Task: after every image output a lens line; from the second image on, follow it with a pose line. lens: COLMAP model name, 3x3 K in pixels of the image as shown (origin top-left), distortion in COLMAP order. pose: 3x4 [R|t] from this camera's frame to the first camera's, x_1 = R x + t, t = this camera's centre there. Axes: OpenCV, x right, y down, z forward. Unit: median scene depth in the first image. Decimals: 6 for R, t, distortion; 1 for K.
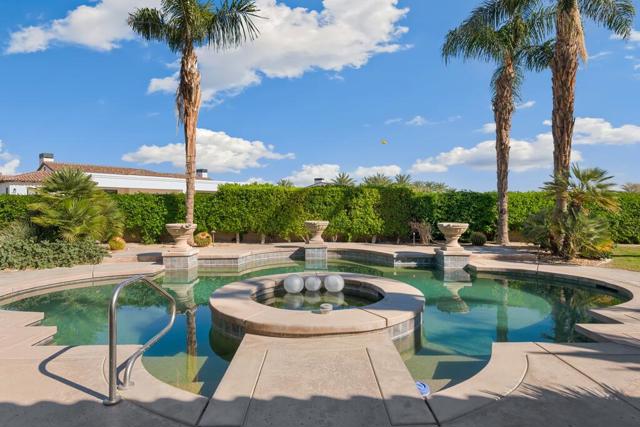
lens RADIAL K [[355.2, 0, 317.2], [0, 355.2, 211.8], [0, 0, 1]] dist [0.019951, -0.002163]
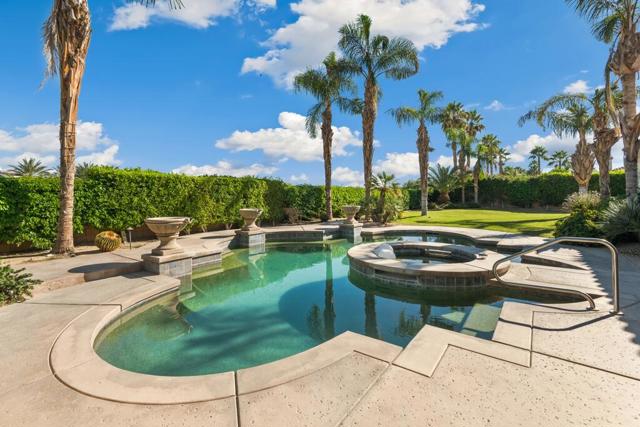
lens RADIAL K [[296.1, 0, 316.2], [0, 296.1, 193.1], [0, 0, 1]] dist [0.016910, 0.000199]
pose [[0.601748, 0.002586, 0.798682, -0.571096], [0.022304, 0.999550, -0.020041, 0.000570], [-0.798375, 0.029873, 0.601419, 0.294211]]
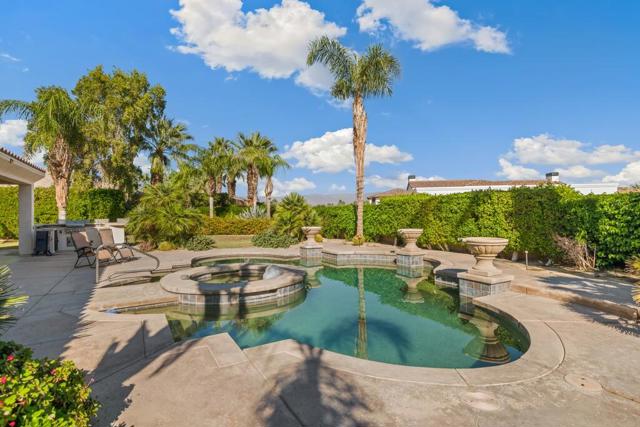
lens RADIAL K [[314.4, 0, 314.8], [0, 314.4, 209.0], [0, 0, 1]] dist [0.020490, 0.000148]
pose [[0.502475, -0.015556, -0.864452, 0.620918], [-0.007027, 0.999732, -0.022075, -0.009741], [0.864563, 0.017167, 0.502231, 0.286428]]
